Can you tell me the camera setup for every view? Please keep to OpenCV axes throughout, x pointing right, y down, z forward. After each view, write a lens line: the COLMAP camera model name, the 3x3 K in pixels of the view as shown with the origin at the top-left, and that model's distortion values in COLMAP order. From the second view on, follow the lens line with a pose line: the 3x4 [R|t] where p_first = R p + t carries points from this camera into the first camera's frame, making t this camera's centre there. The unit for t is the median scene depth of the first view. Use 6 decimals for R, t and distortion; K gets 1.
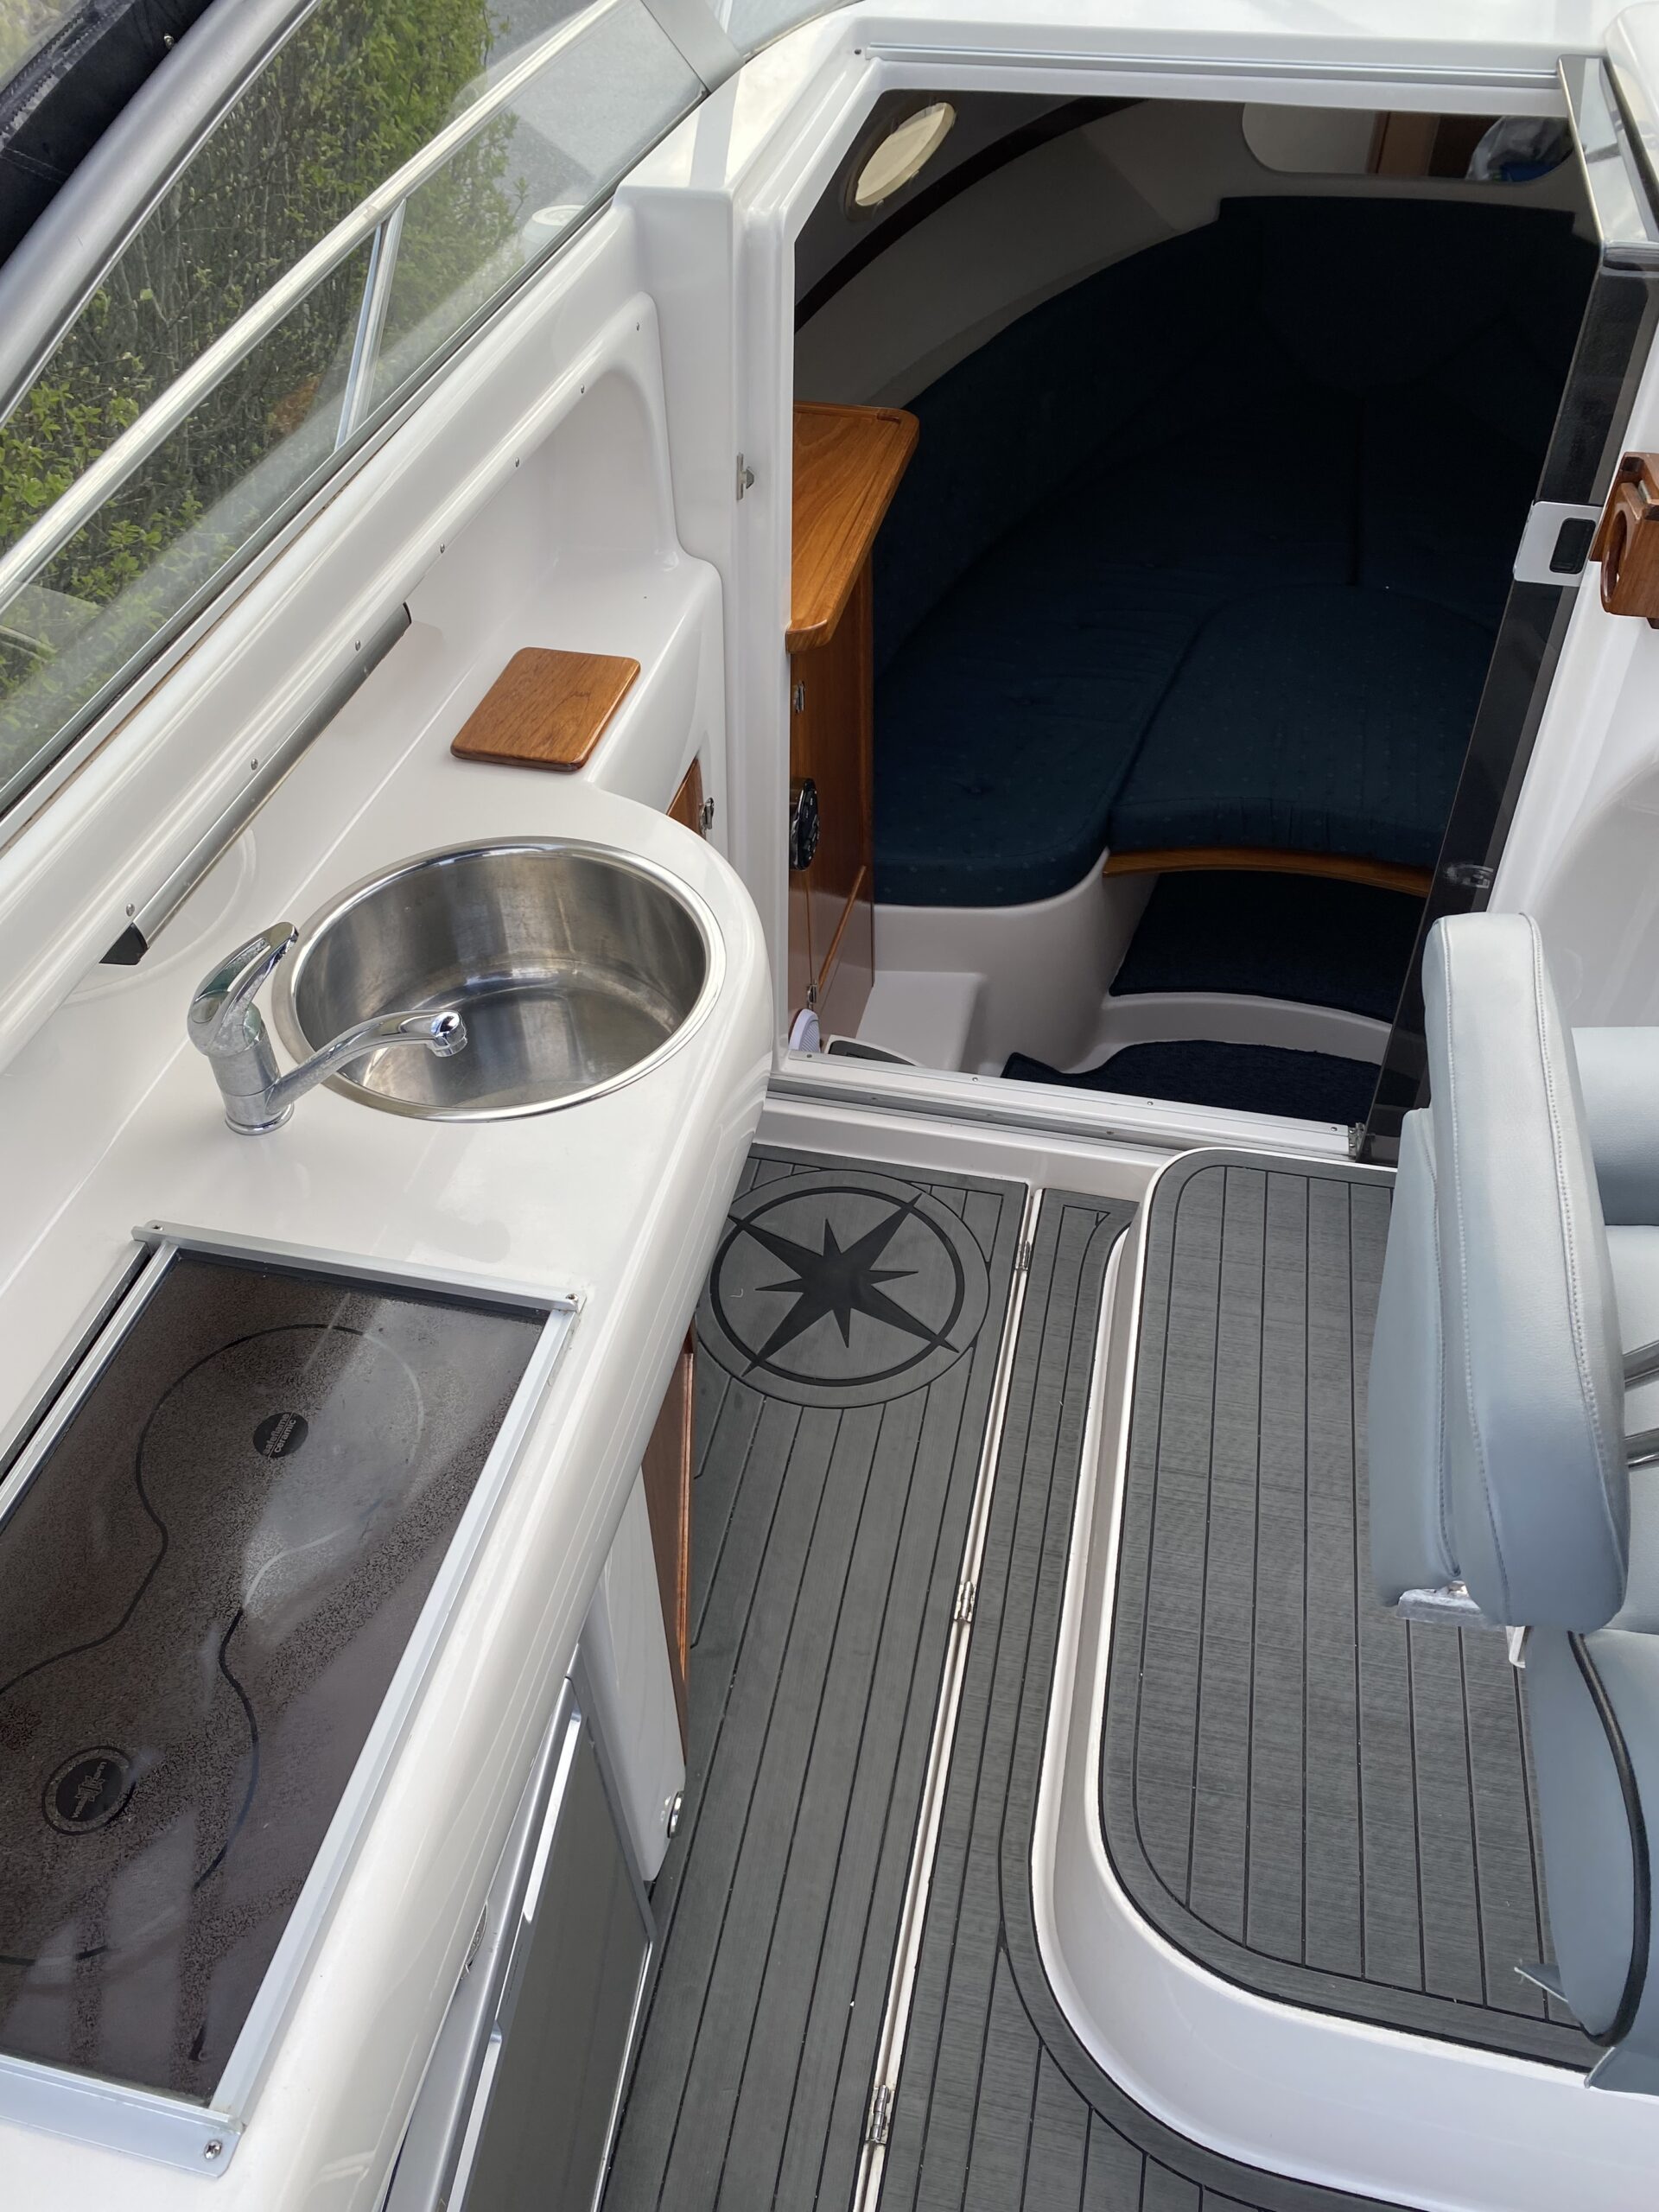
lens RADIAL K [[1690.7, 0, 829.5], [0, 1690.7, 1106.0], [0, 0, 1]] dist [0.074658, -0.136864]
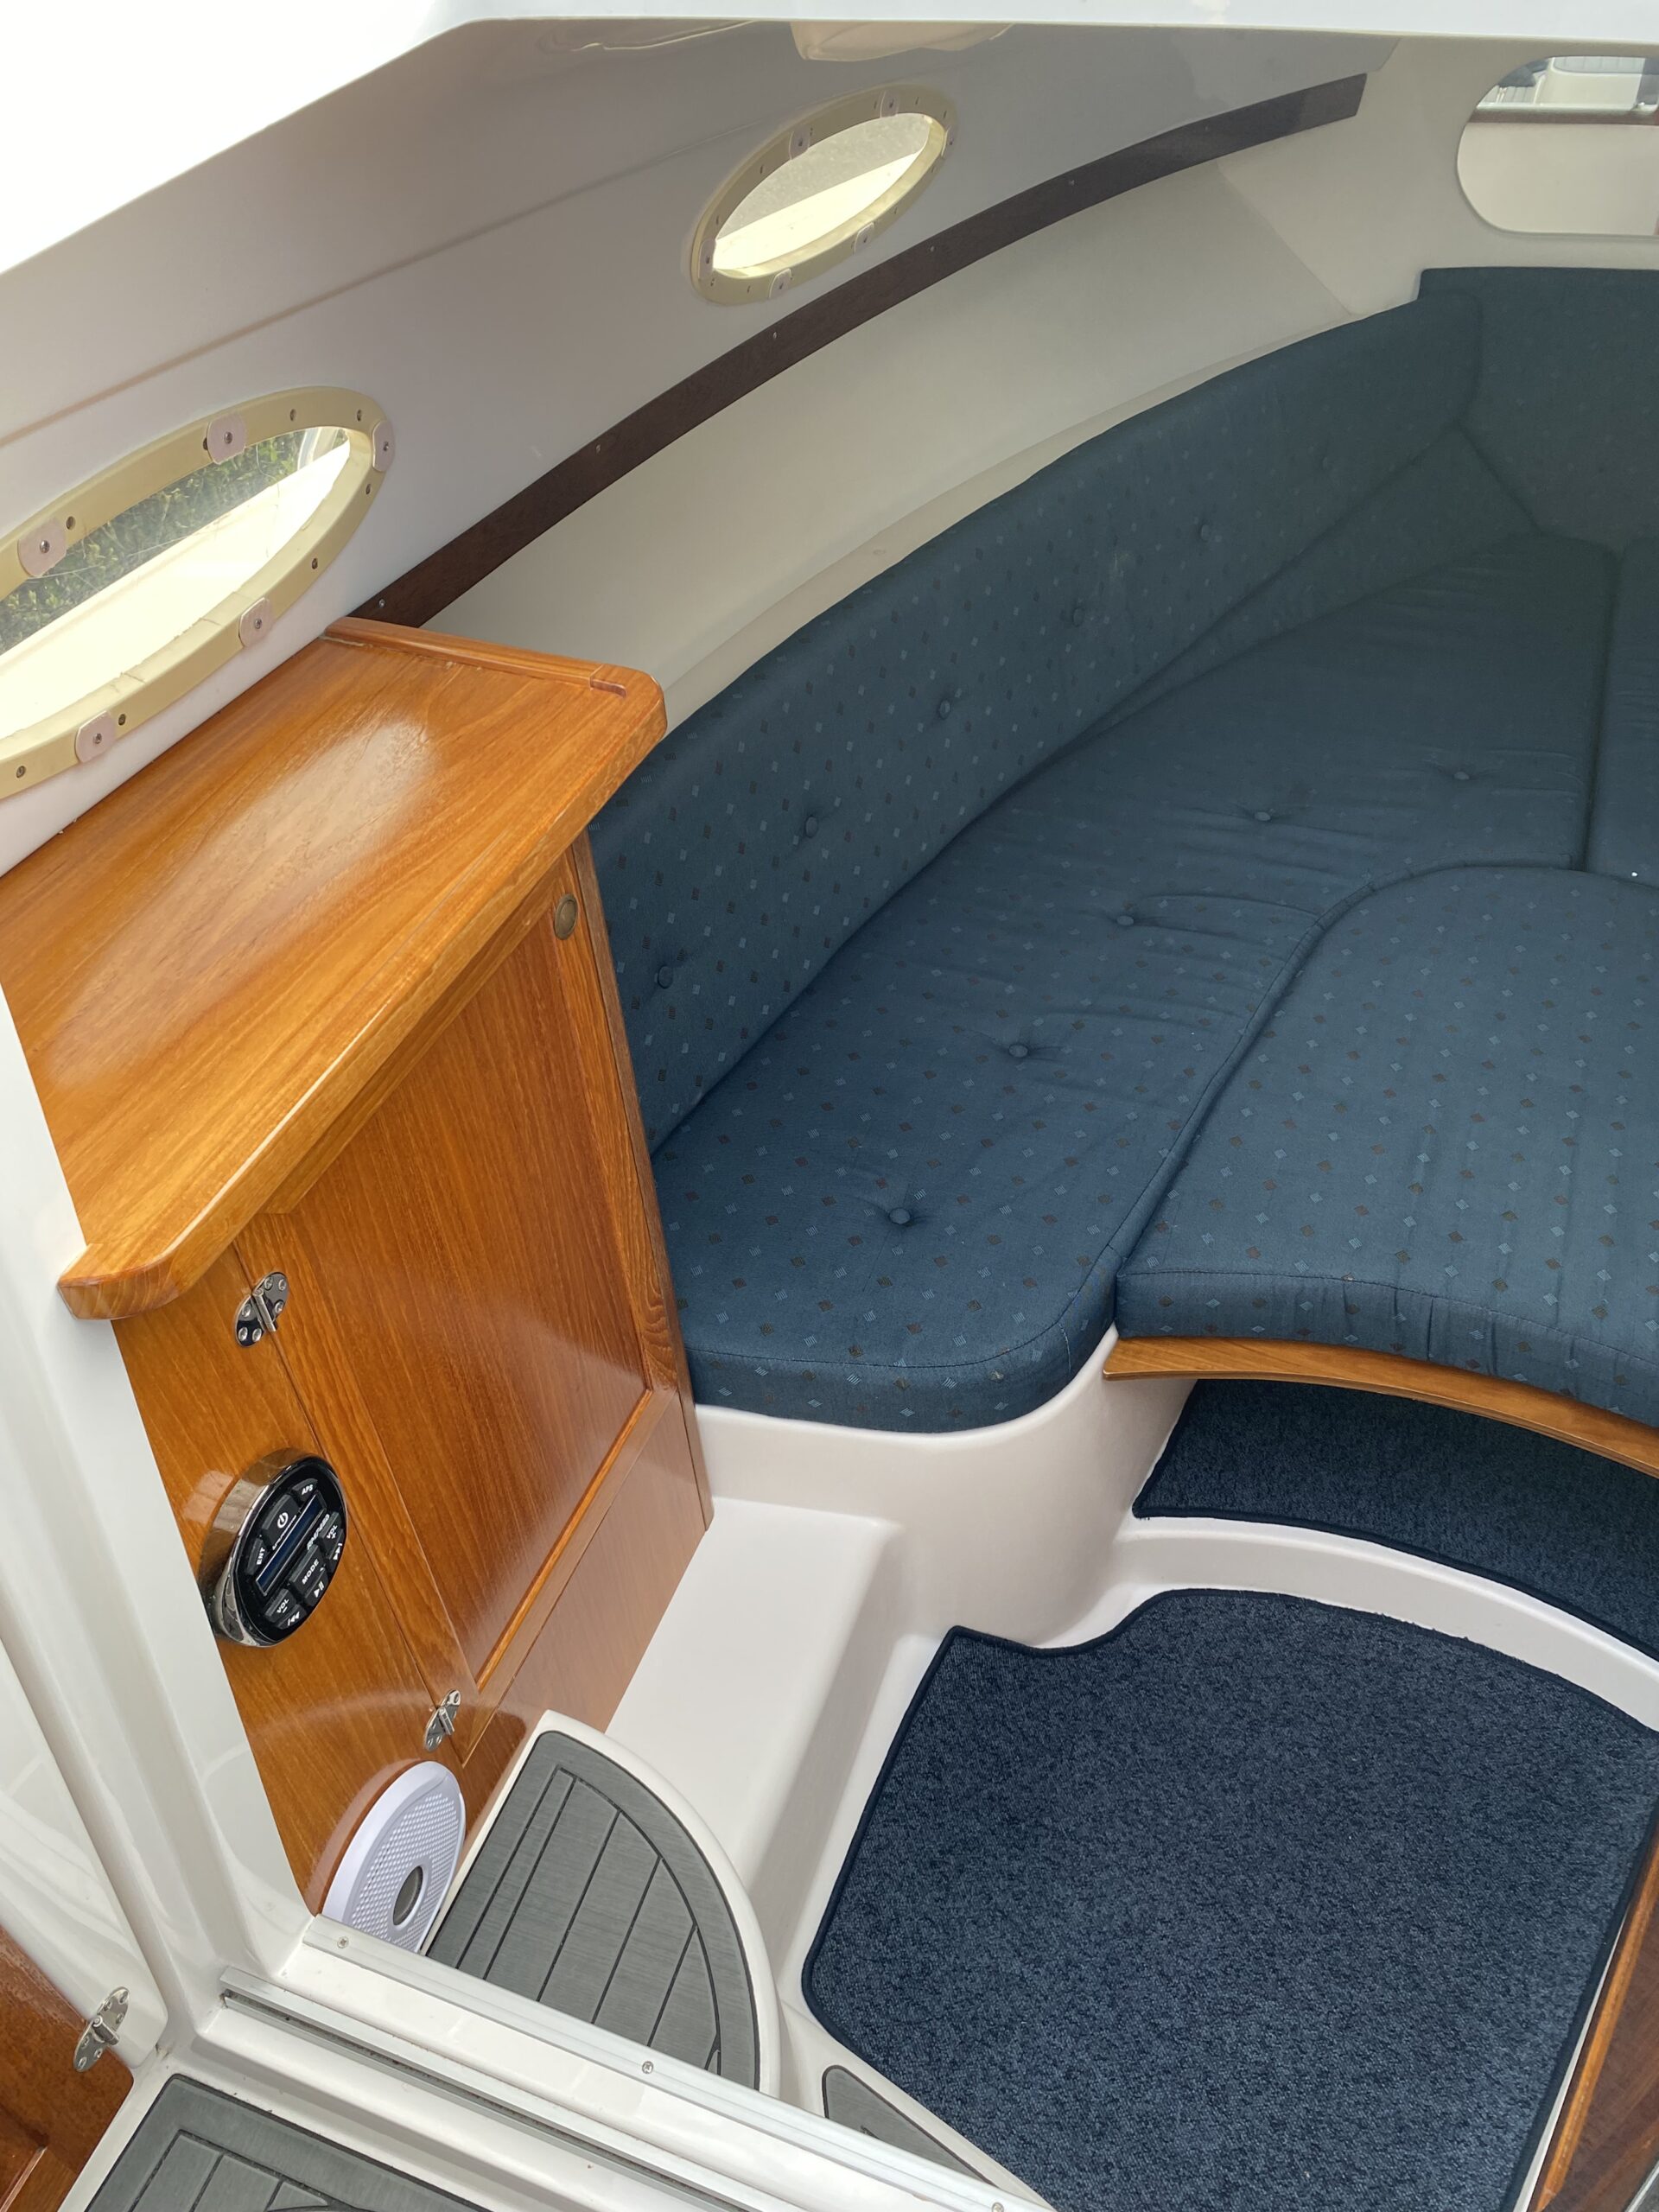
lens RADIAL K [[1690.7, 0, 829.5], [0, 1690.7, 1106.0], [0, 0, 1]] dist [0.074658, -0.136864]
pose [[0.989588, 0.069941, -0.125792, 0.134537], [-0.073639, 0.996972, -0.024986, -0.208749], [0.123663, 0.033989, 0.991742, 0.389566]]
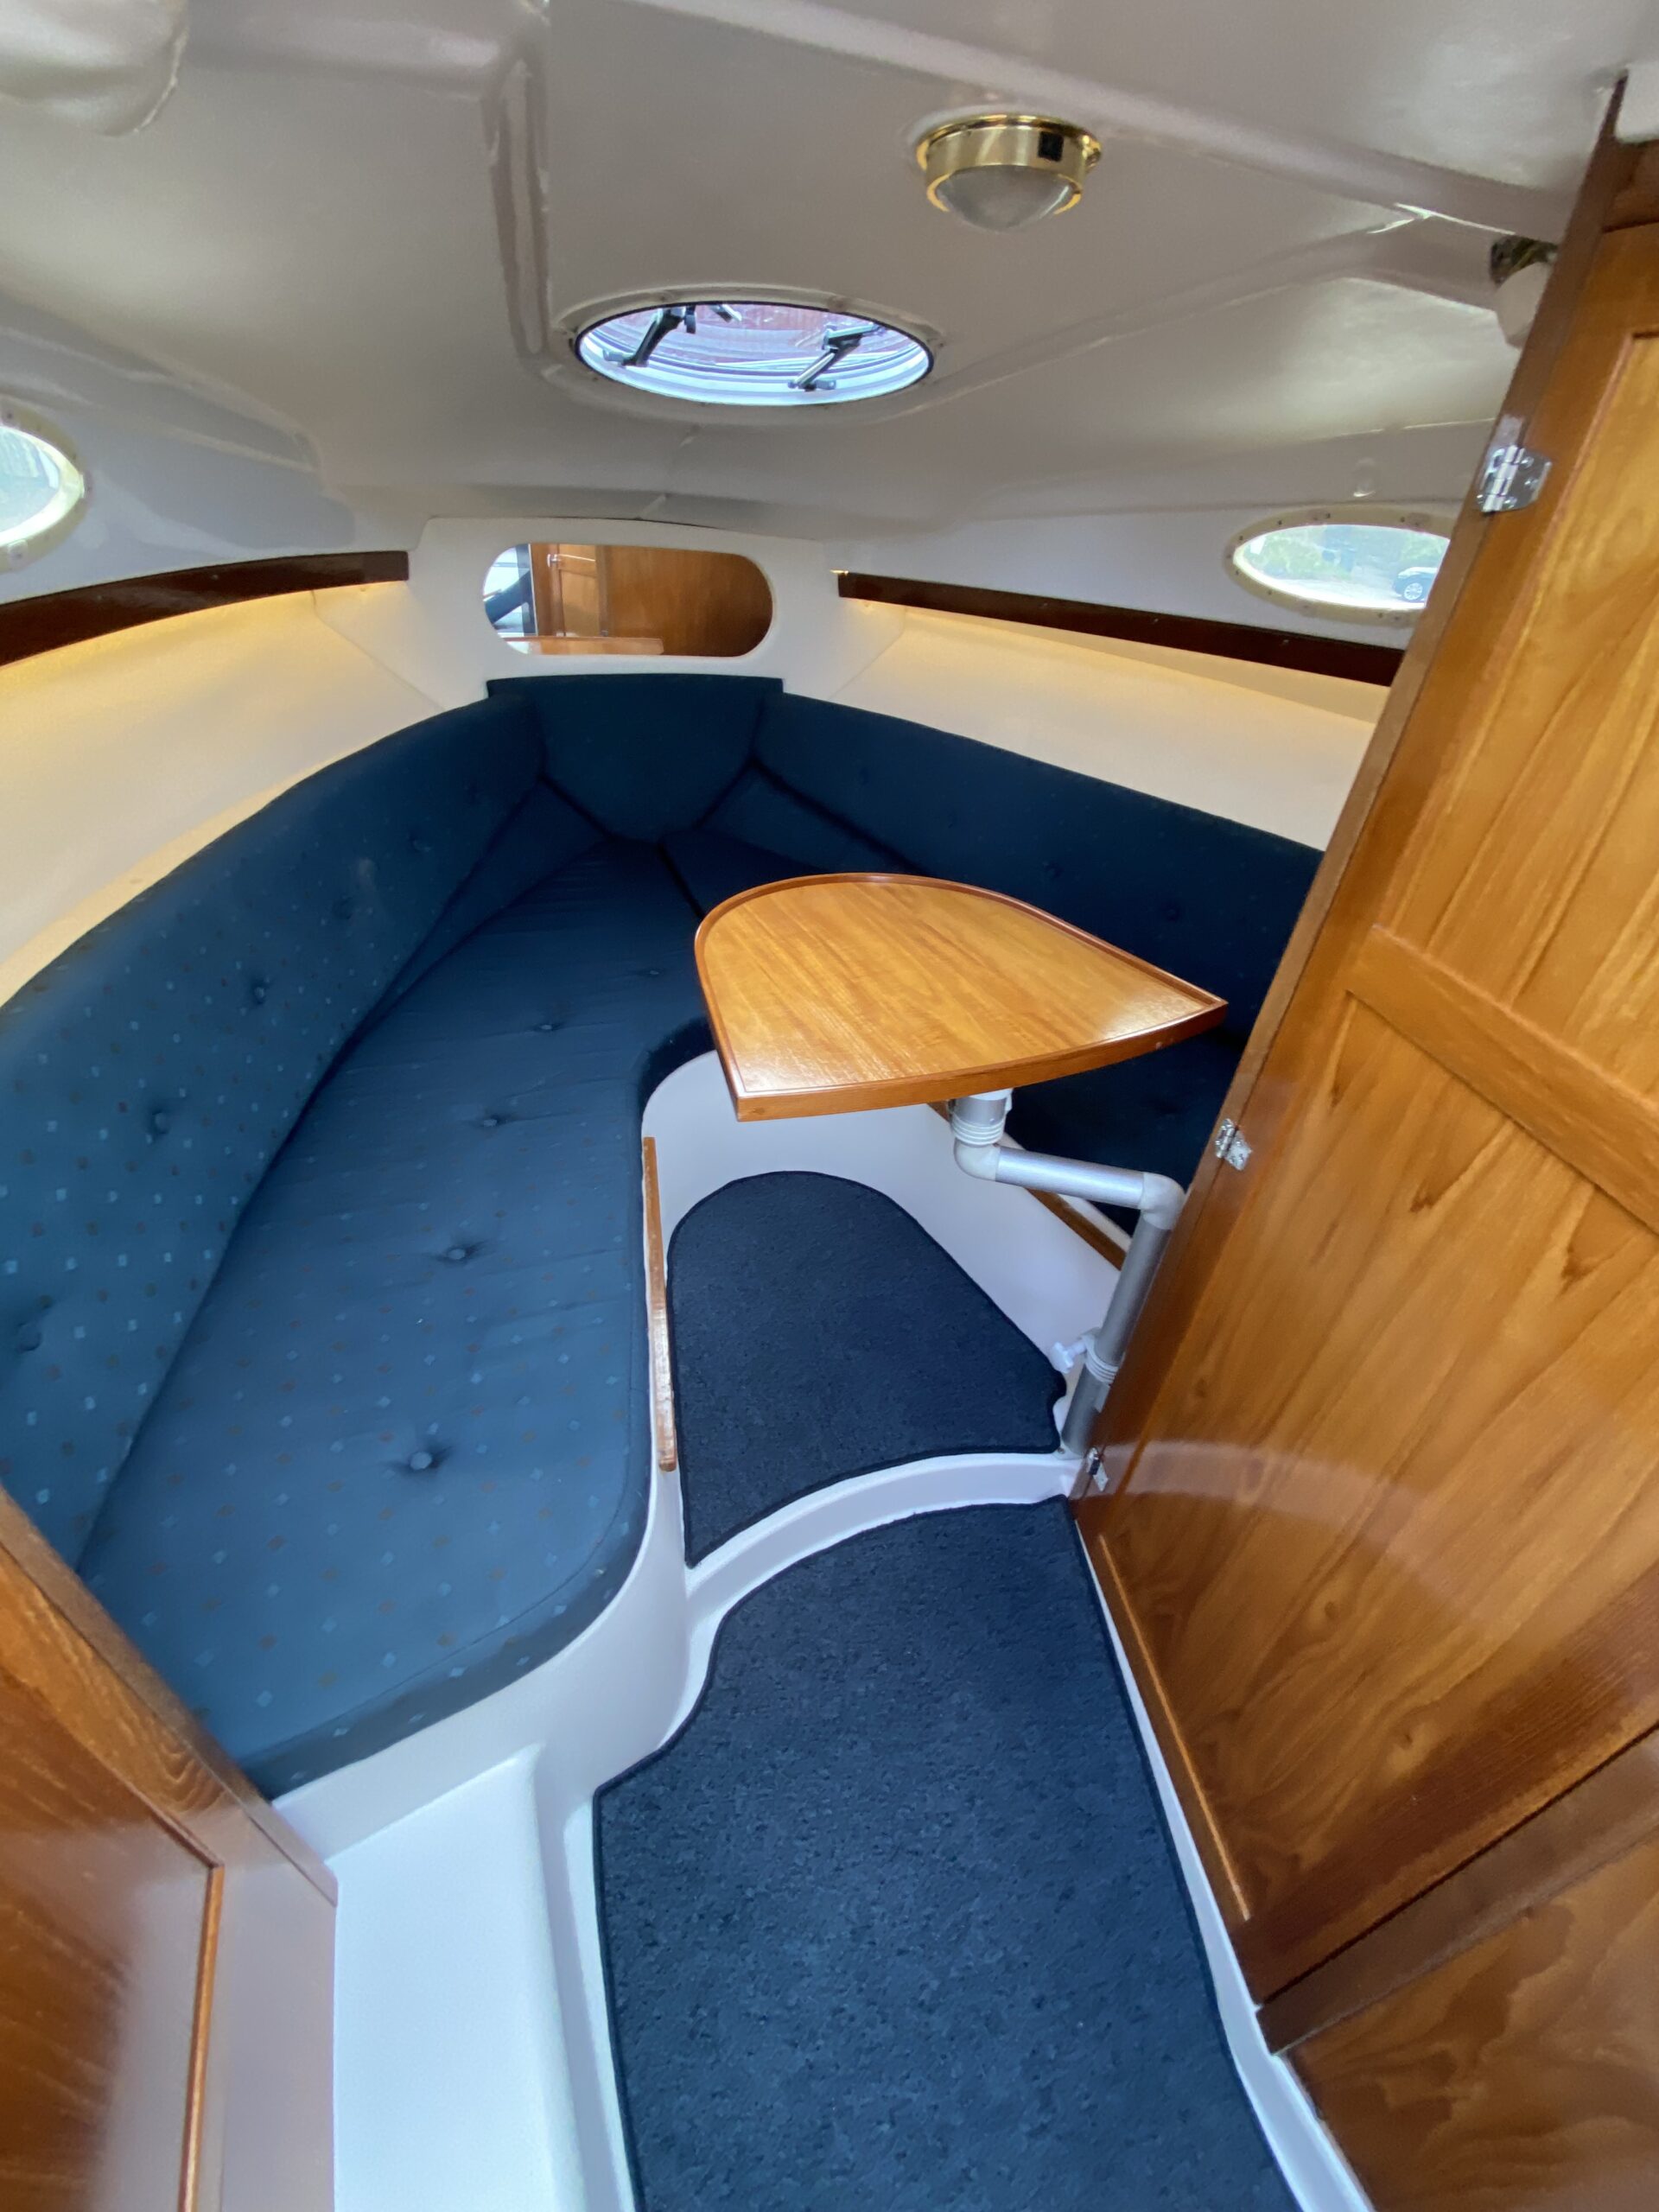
lens RADIAL K [[897.6, 0, 839.6], [0, 897.6, 1098.9], [0, 0, 1]] dist [0.025139, -0.021109]
pose [[0.825642, -0.247990, 0.506771, 0.077820], [0.320445, 0.945400, -0.059440, -0.240004], [-0.464361, 0.211468, 0.860029, 0.626675]]
